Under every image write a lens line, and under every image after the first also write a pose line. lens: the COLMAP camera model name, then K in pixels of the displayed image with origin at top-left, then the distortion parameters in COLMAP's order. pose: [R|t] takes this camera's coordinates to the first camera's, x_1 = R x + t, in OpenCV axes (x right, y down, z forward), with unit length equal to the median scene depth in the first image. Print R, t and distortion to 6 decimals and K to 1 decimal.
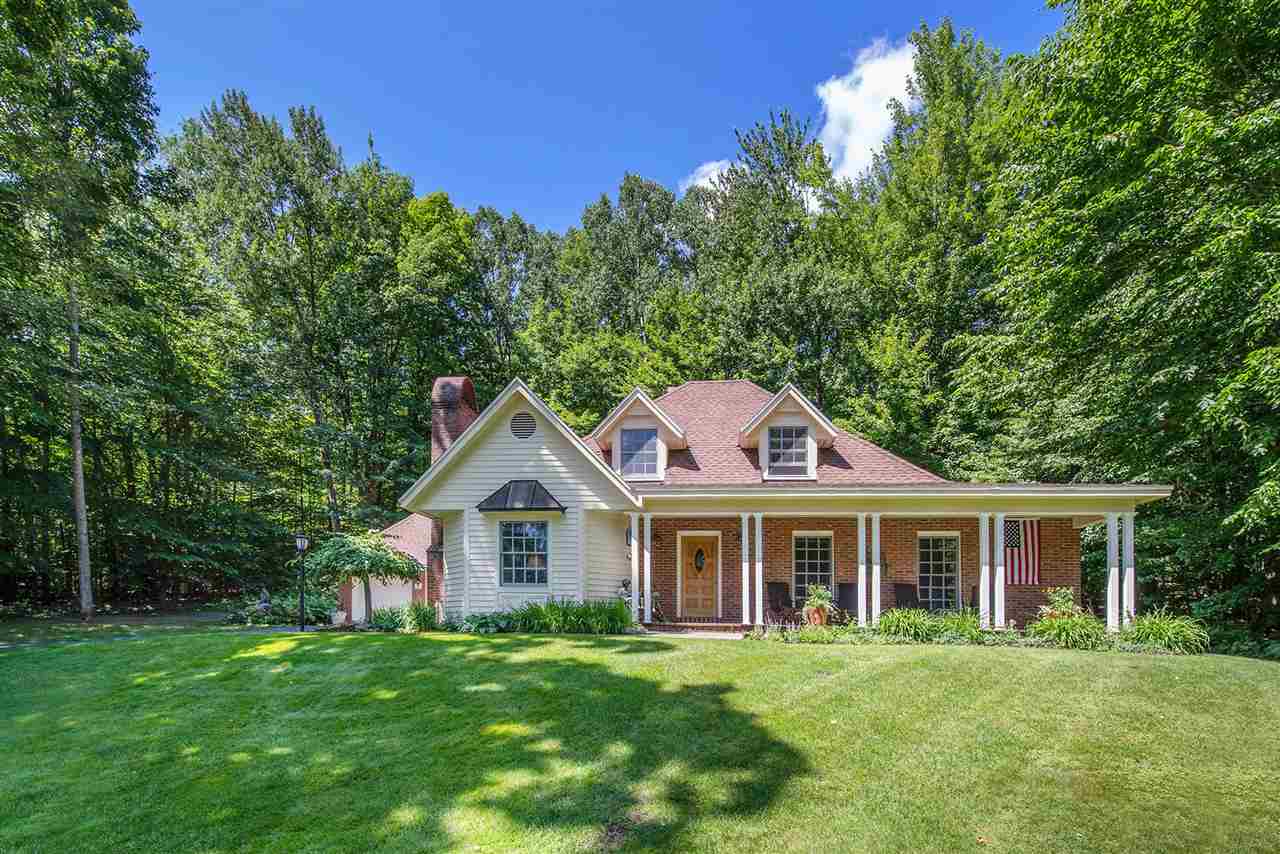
lens RADIAL K [[562.0, 0, 640.1], [0, 562.0, 454.1], [0, 0, 1]] dist [0.000953, -0.000029]
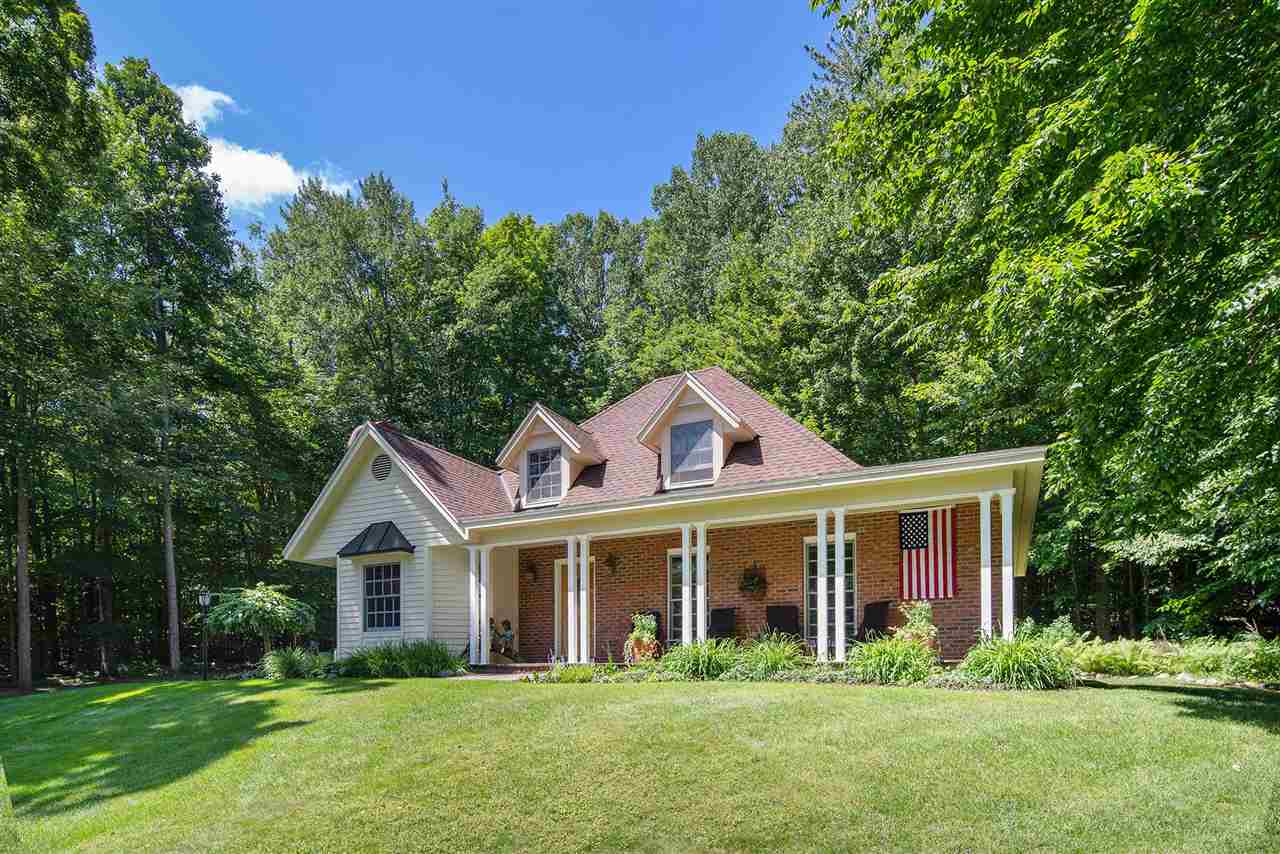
lens RADIAL K [[663.6, 0, 640.0], [0, 663.6, 427.0], [0, 0, 1]] dist [0.002808, 0.000298]
pose [[0.927224, -0.147059, -0.344425, 0.534512], [0.131175, 0.988947, -0.069117, 0.016319], [0.350782, 0.018907, 0.936266, 0.040960]]
